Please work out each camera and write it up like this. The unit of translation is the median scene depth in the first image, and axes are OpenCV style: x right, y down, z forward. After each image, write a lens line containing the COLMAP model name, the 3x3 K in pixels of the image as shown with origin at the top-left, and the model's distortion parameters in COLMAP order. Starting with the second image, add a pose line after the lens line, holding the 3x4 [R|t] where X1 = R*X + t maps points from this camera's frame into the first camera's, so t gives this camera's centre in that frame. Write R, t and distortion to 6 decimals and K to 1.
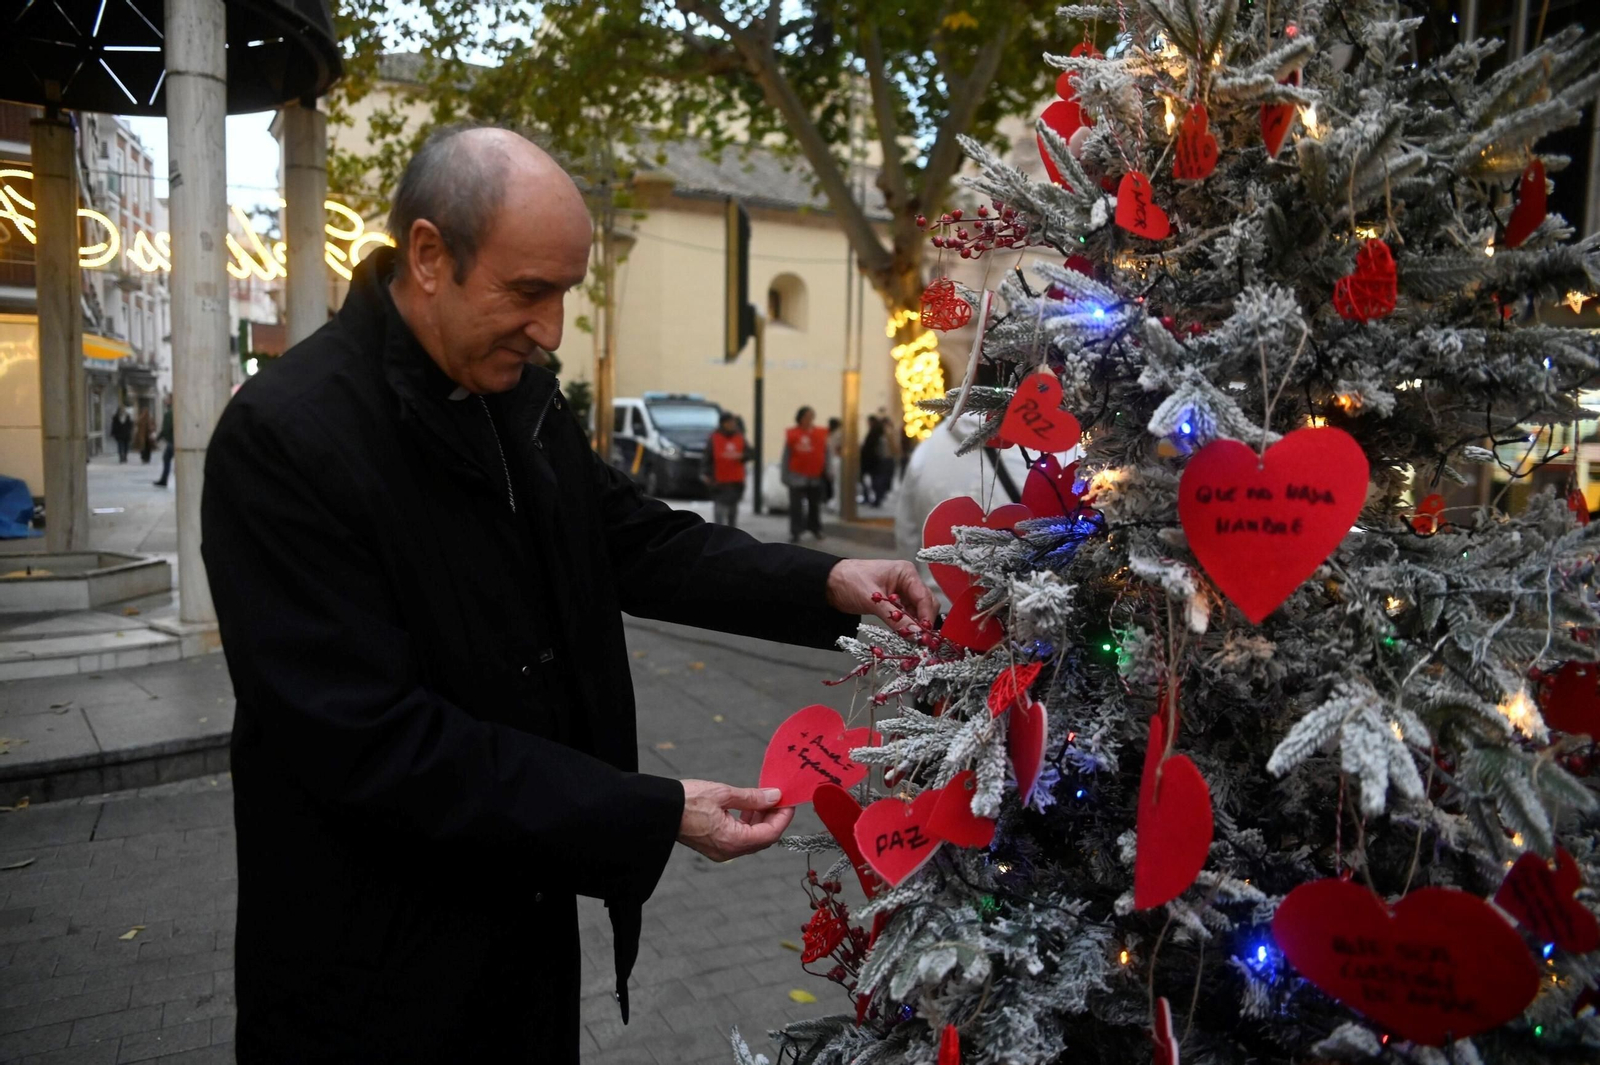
lens RADIAL K [[1085.0, 0, 786.9], [0, 1085.0, 536.8], [0, 0, 1]] dist [-0.108008, 0.078102]
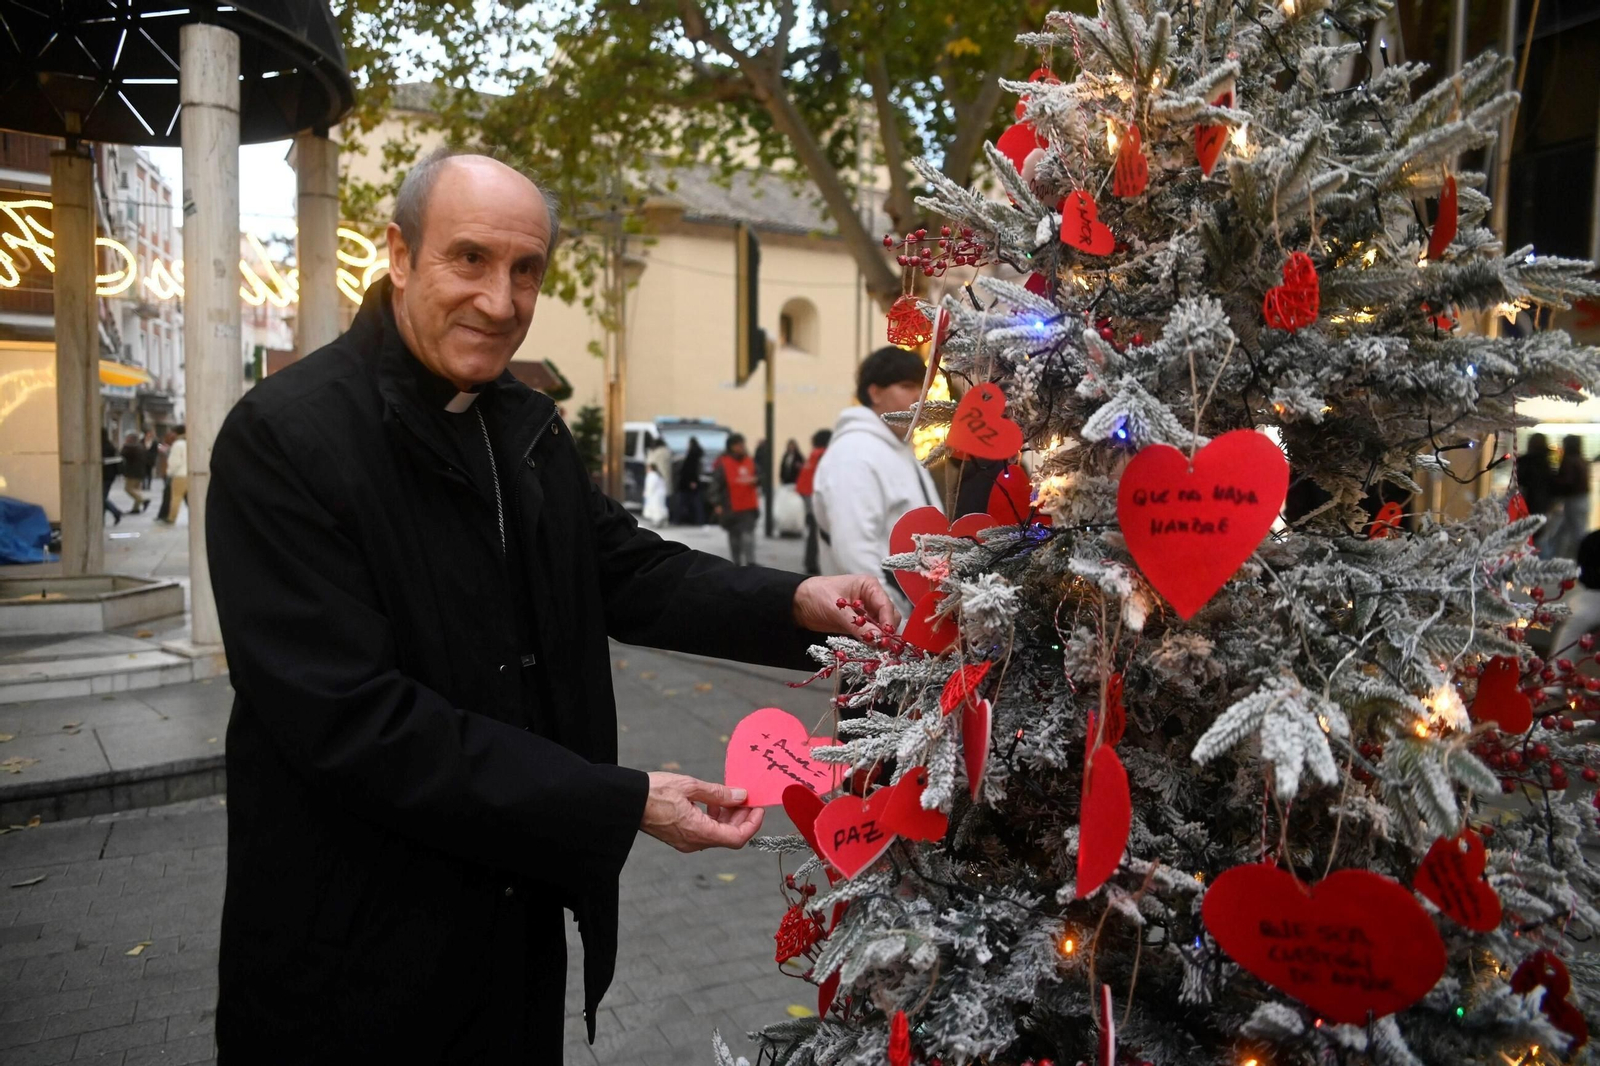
lens RADIAL K [[1085.0, 0, 789.4], [0, 1085.0, 539.3], [0, 0, 1]] dist [-0.108008, 0.078102]
pose [[0.999940, -0.003843, -0.010242, 0.018020], [0.003640, 0.999799, -0.019727, 0.006194], [0.010316, 0.019689, 0.999753, -0.014492]]
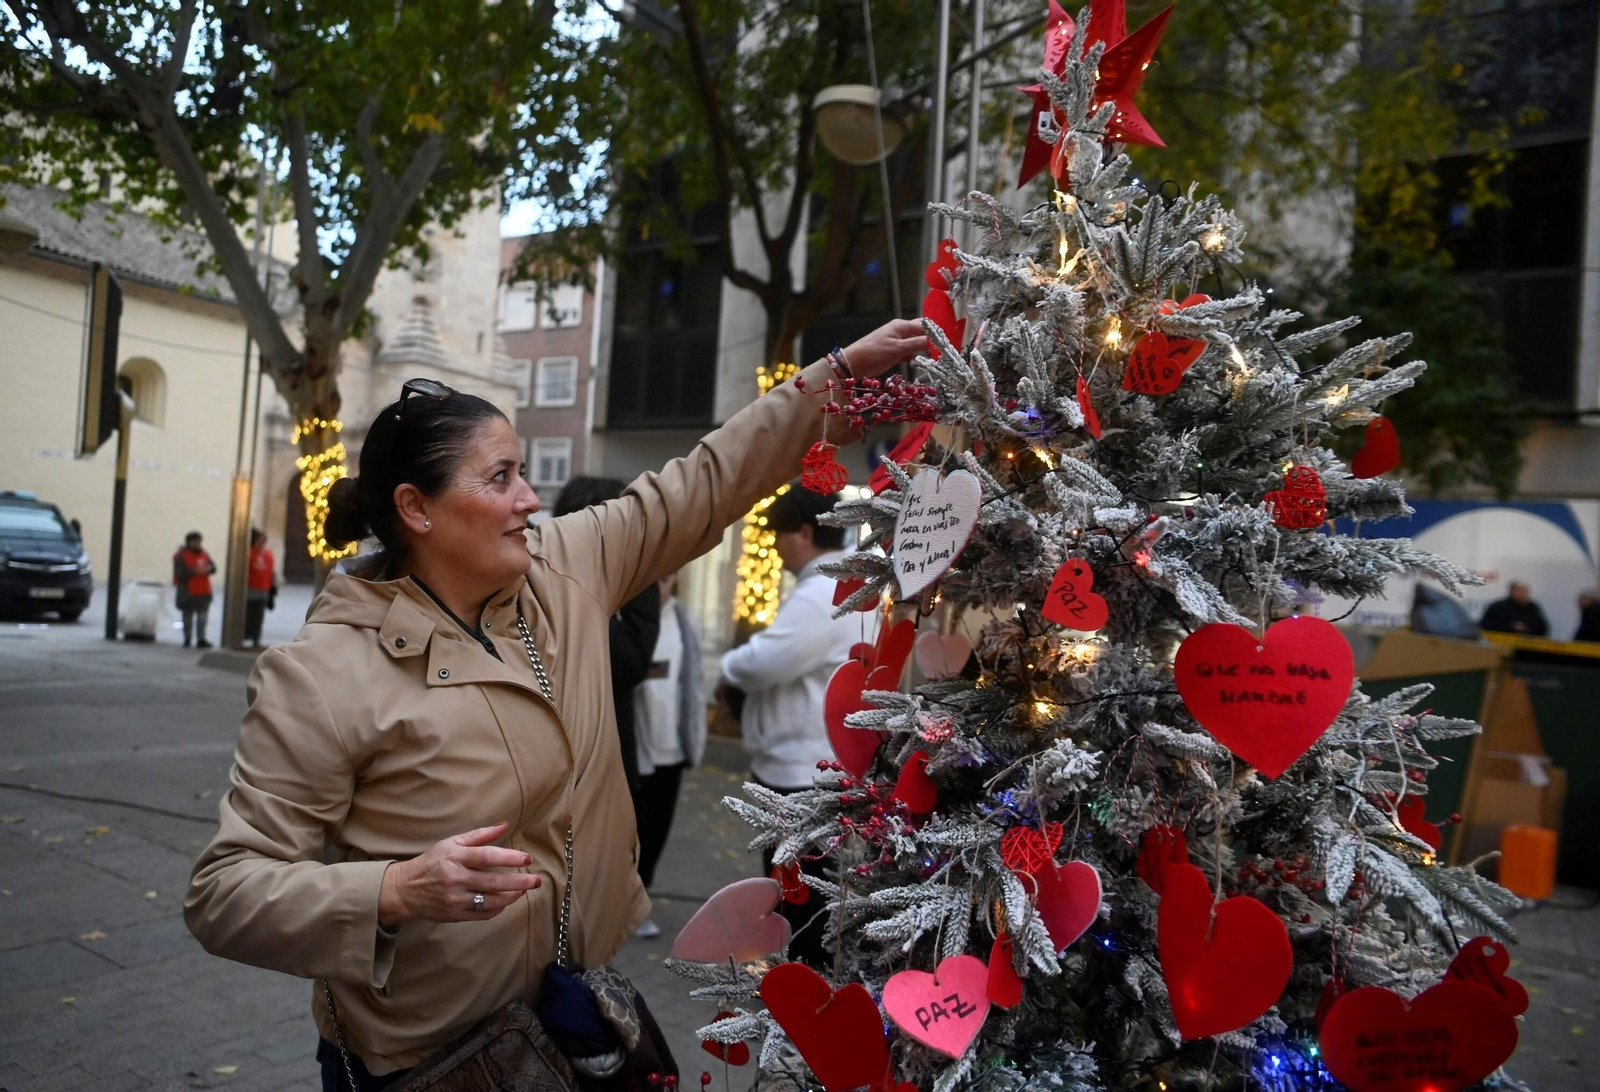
lens RADIAL K [[1140.6, 0, 741.6], [0, 1140.6, 586.1], [0, 0, 1]] dist [-0.067710, 0.020663]
pose [[0.871465, 0.030310, 0.489519, -0.200220], [0.003561, 0.997671, -0.068112, -0.014717], [-0.490444, 0.061100, 0.869328, 0.051600]]
